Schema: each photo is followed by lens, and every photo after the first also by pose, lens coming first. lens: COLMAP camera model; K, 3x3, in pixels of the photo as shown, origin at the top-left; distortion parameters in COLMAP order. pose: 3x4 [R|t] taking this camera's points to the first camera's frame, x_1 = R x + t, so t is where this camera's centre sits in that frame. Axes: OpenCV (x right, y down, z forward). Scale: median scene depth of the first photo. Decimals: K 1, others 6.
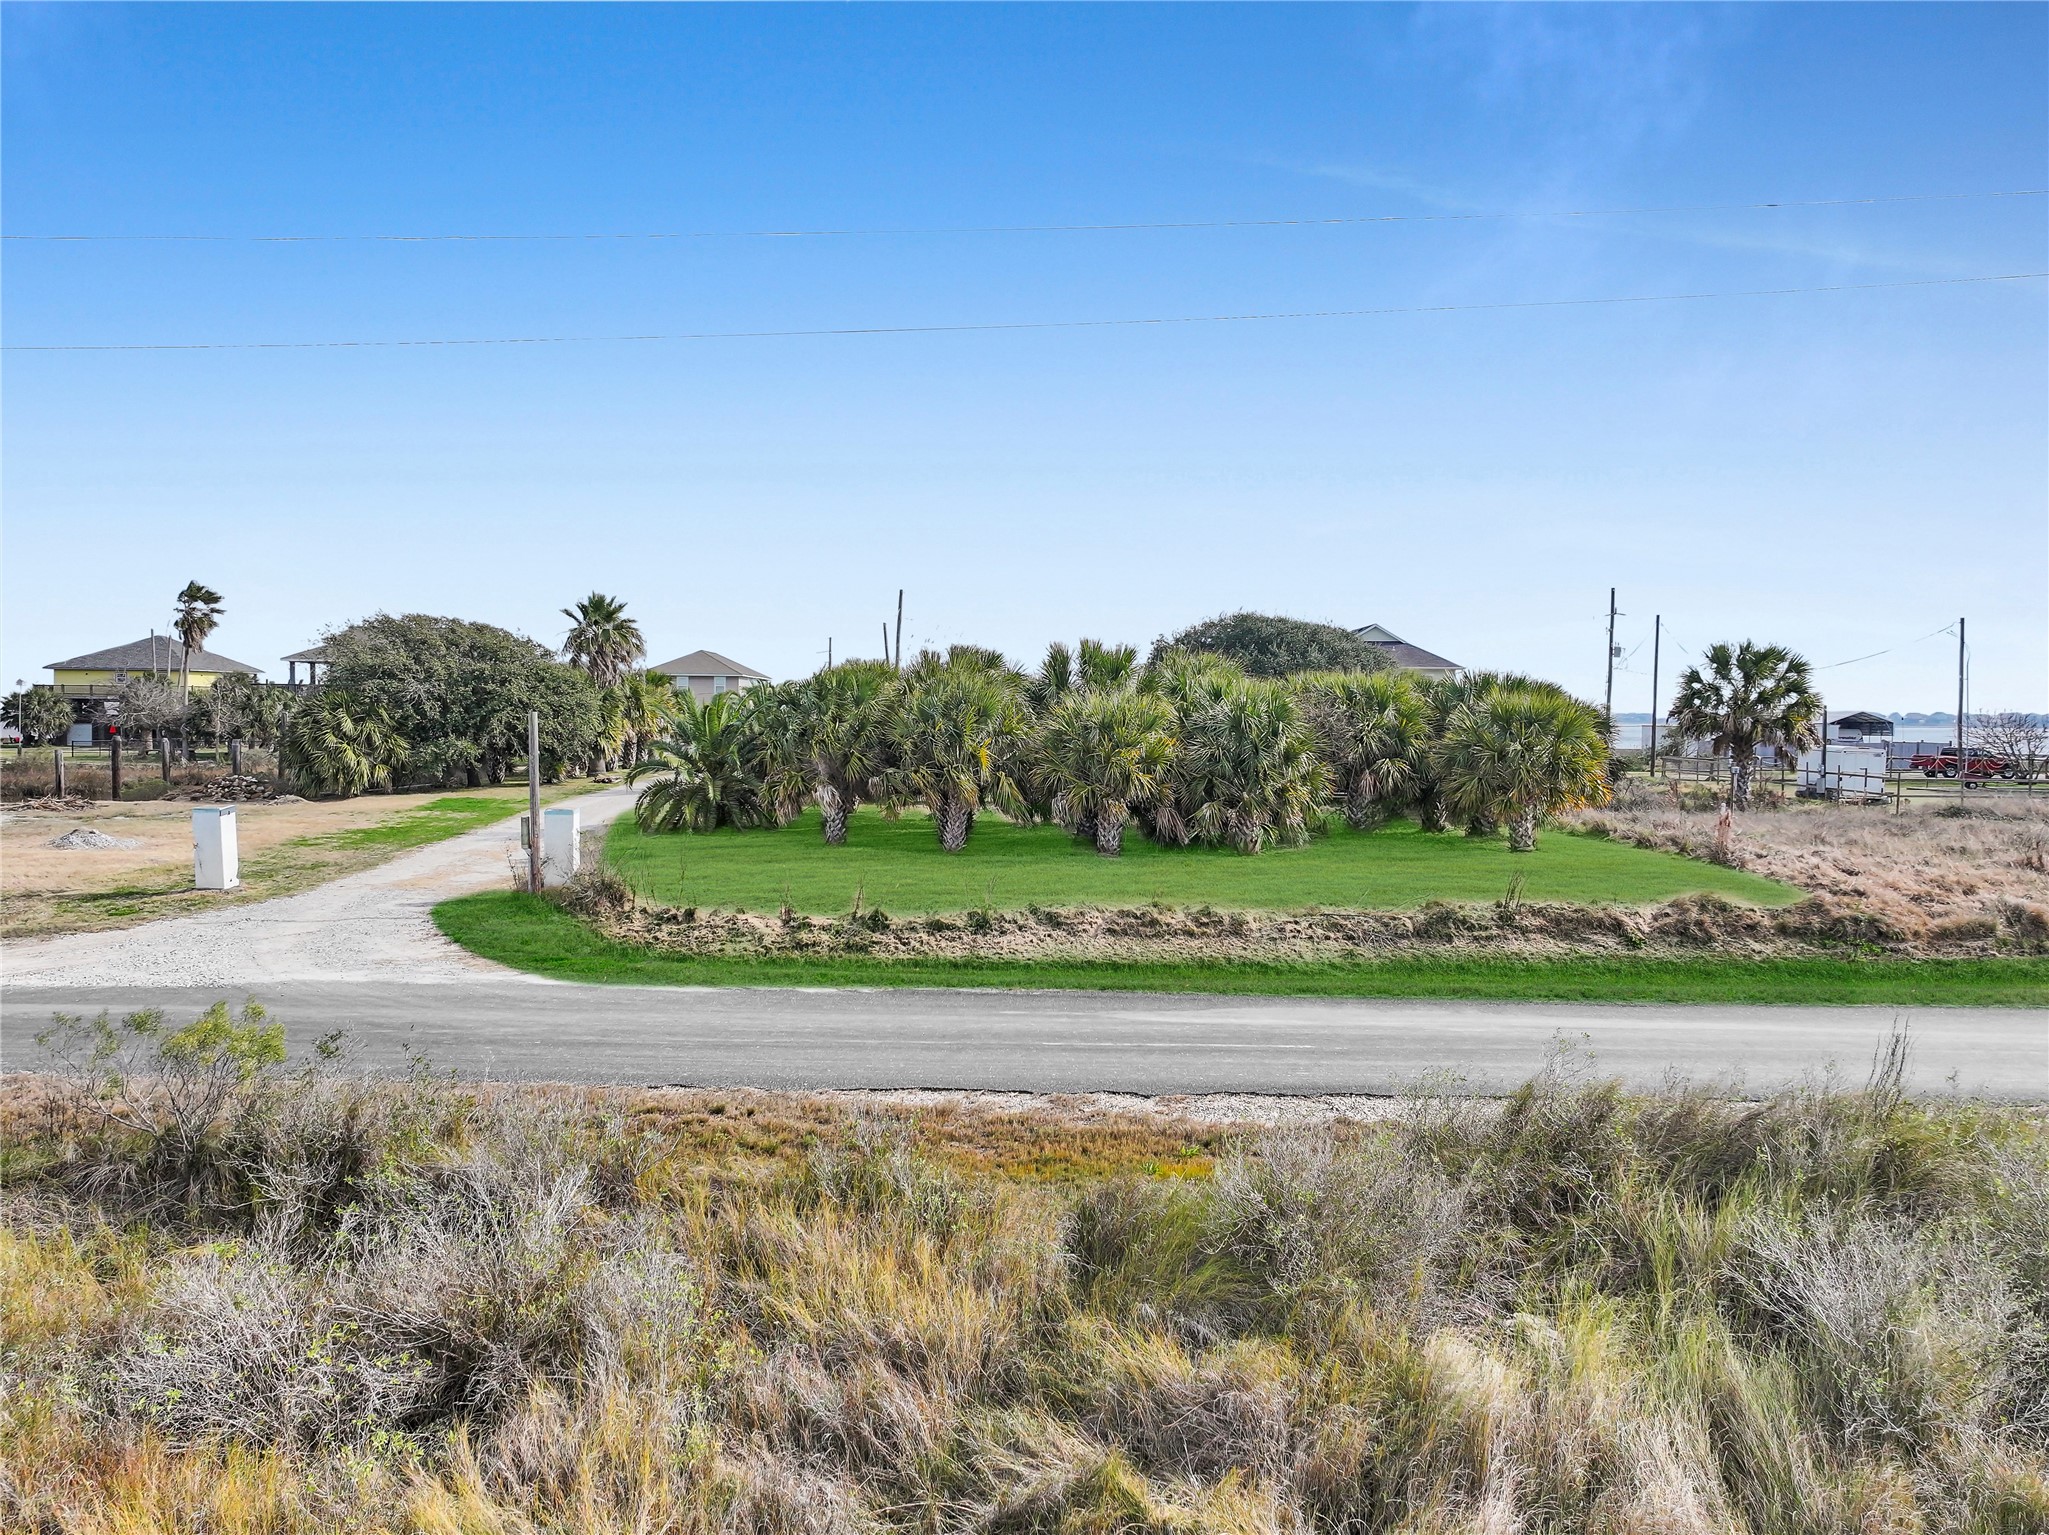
lens RADIAL K [[1461.8, 0, 1020.4], [0, 1461.8, 774.6], [0, 0, 1]] dist [0.004203, 0.011133]
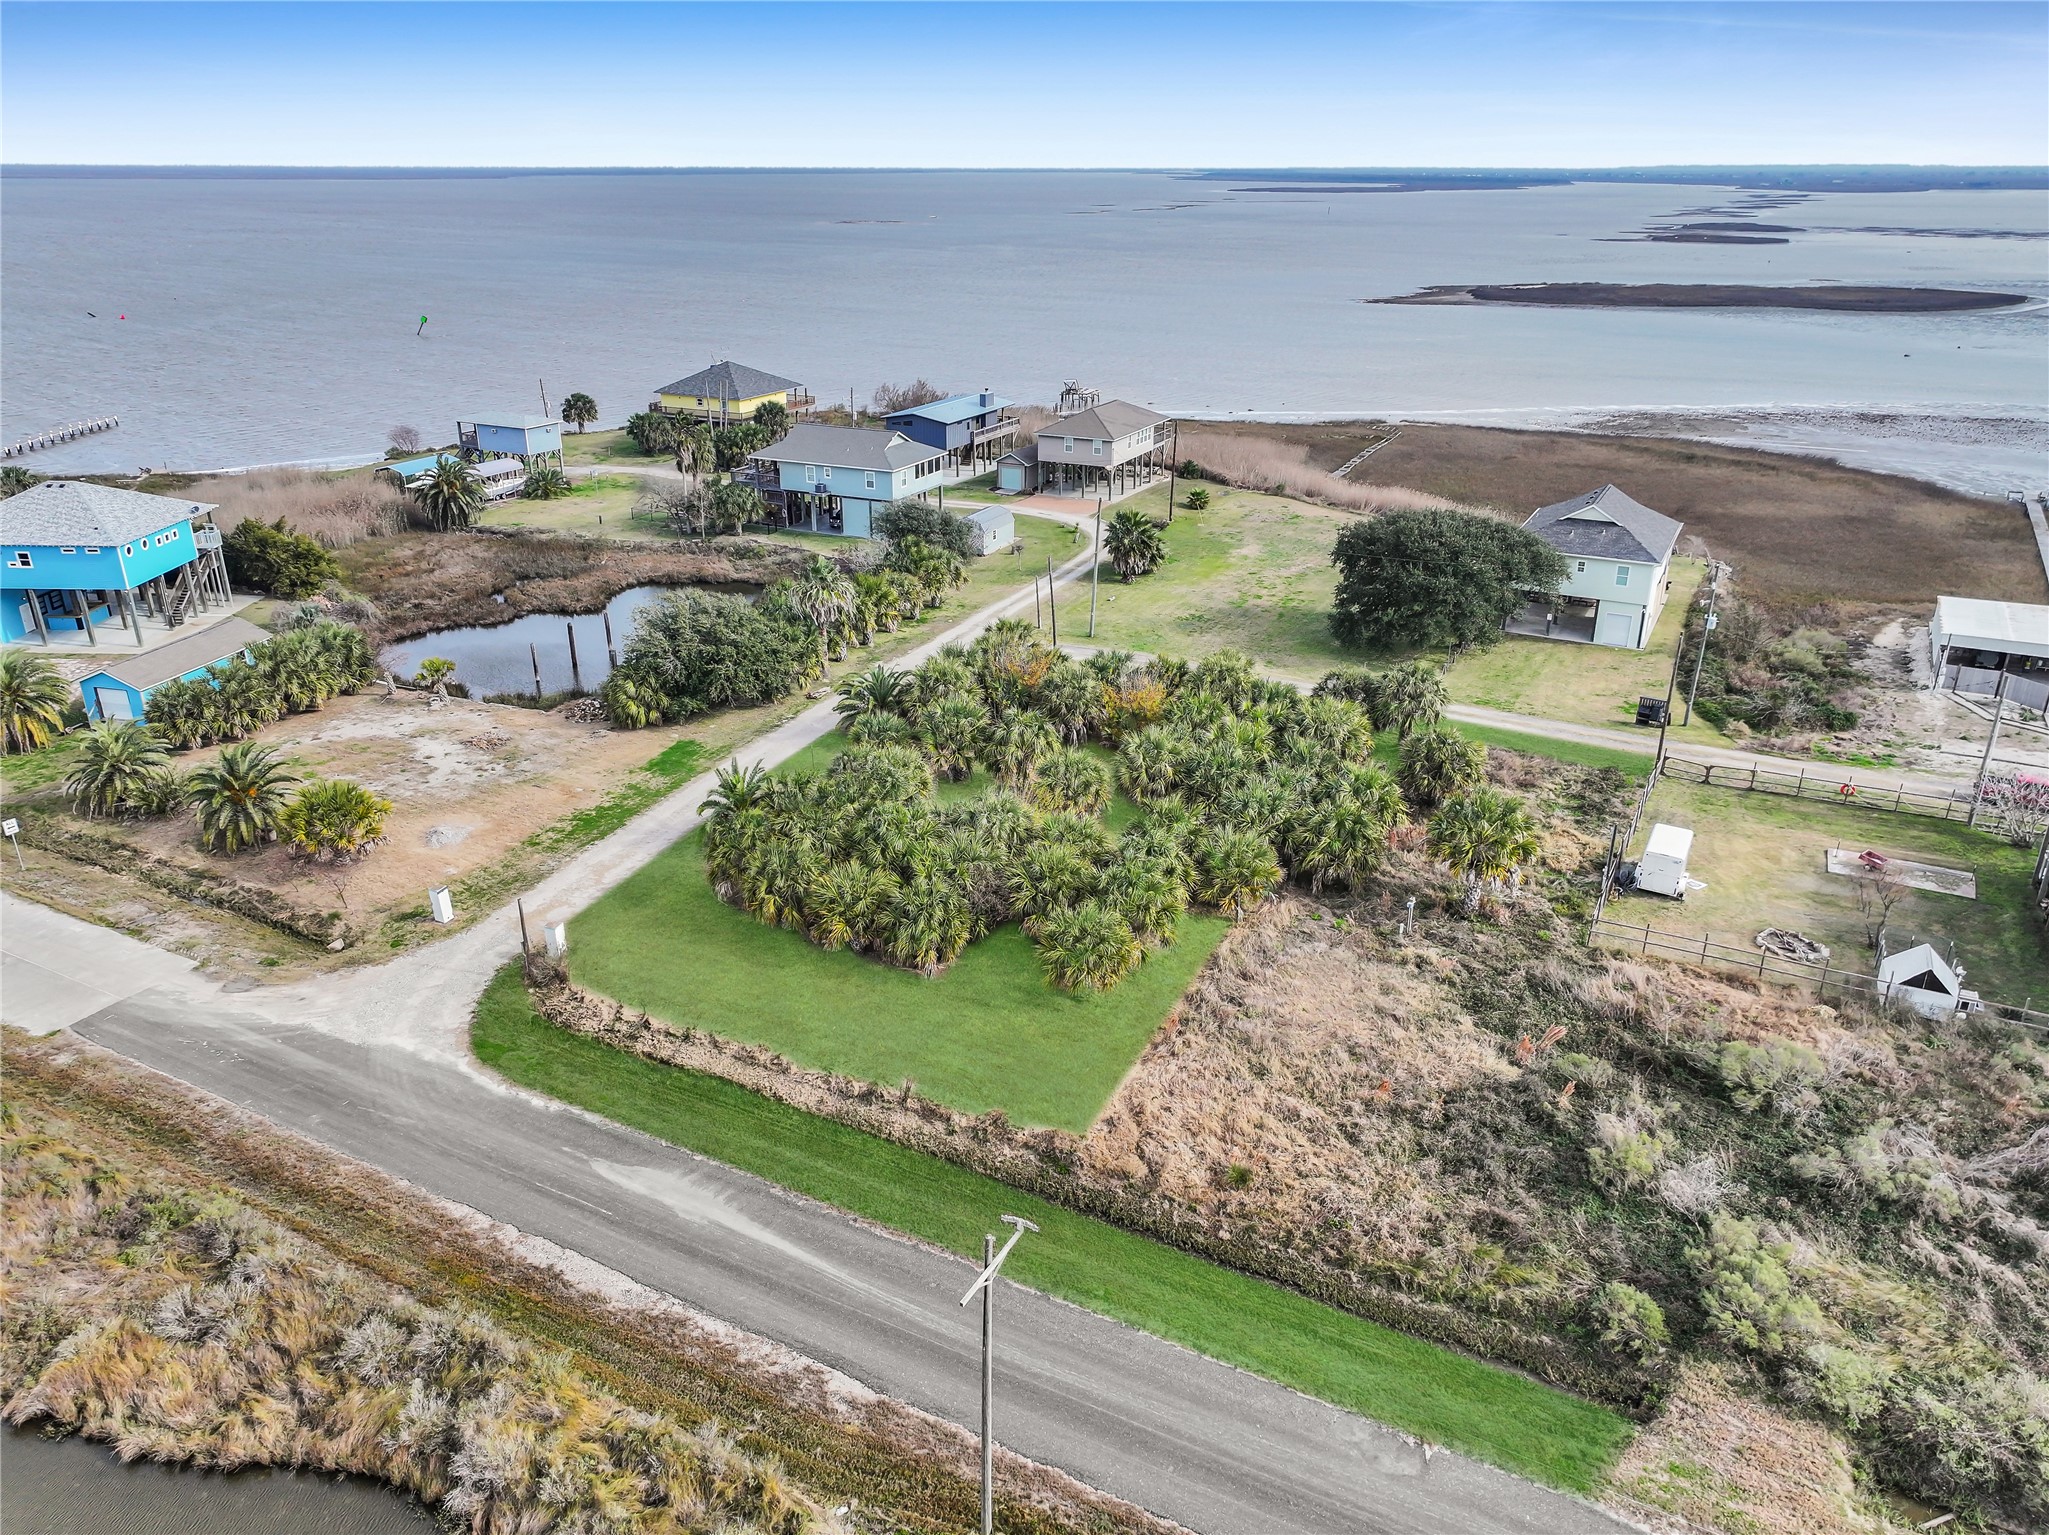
lens RADIAL K [[1447.8, 0, 1009.3], [0, 1447.8, 767.0], [0, 0, 1]] dist [0.005245, 0.009477]
pose [[0.893426, 0.162738, -0.418695, 0.617510], [-0.013664, 0.941484, 0.336780, -0.501147], [0.449002, -0.295167, 0.843370, -0.220896]]
